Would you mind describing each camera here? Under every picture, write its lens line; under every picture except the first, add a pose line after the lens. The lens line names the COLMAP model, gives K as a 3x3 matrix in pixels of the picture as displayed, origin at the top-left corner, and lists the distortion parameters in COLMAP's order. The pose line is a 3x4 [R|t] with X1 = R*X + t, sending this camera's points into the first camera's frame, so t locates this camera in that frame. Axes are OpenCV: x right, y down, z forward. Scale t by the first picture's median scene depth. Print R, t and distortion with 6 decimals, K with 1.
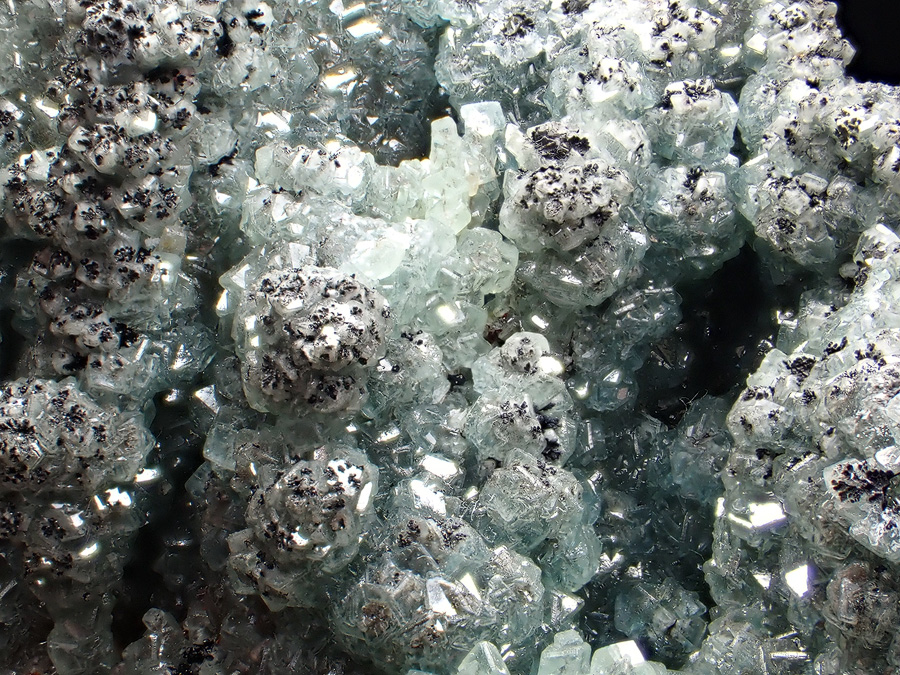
lens RADIAL K [[1632.1, 0, 451.6], [0, 1632.1, 332.4], [0, 0, 1]] dist [-0.002774, 0.000000]
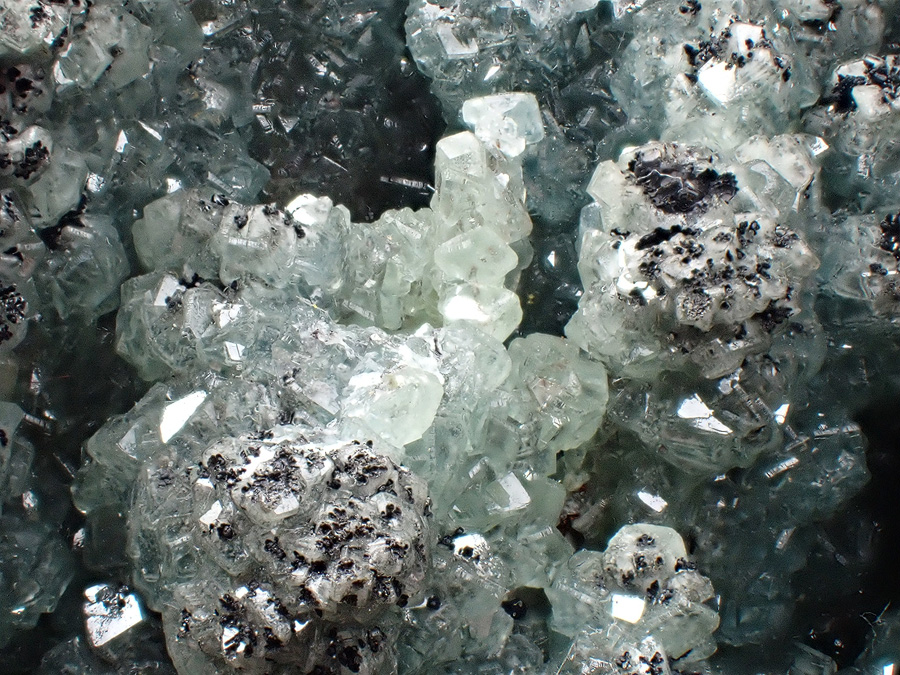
lens RADIAL K [[3165.9, 0, 449.2], [0, 3165.9, 340.1], [0, 0, 1]] dist [-0.160413, 0.000000]
pose [[0.988461, -0.024684, 0.149448, -0.178496], [0.025100, 0.999685, -0.000894, -0.063080], [-0.149379, 0.004635, 0.988769, -0.064528]]
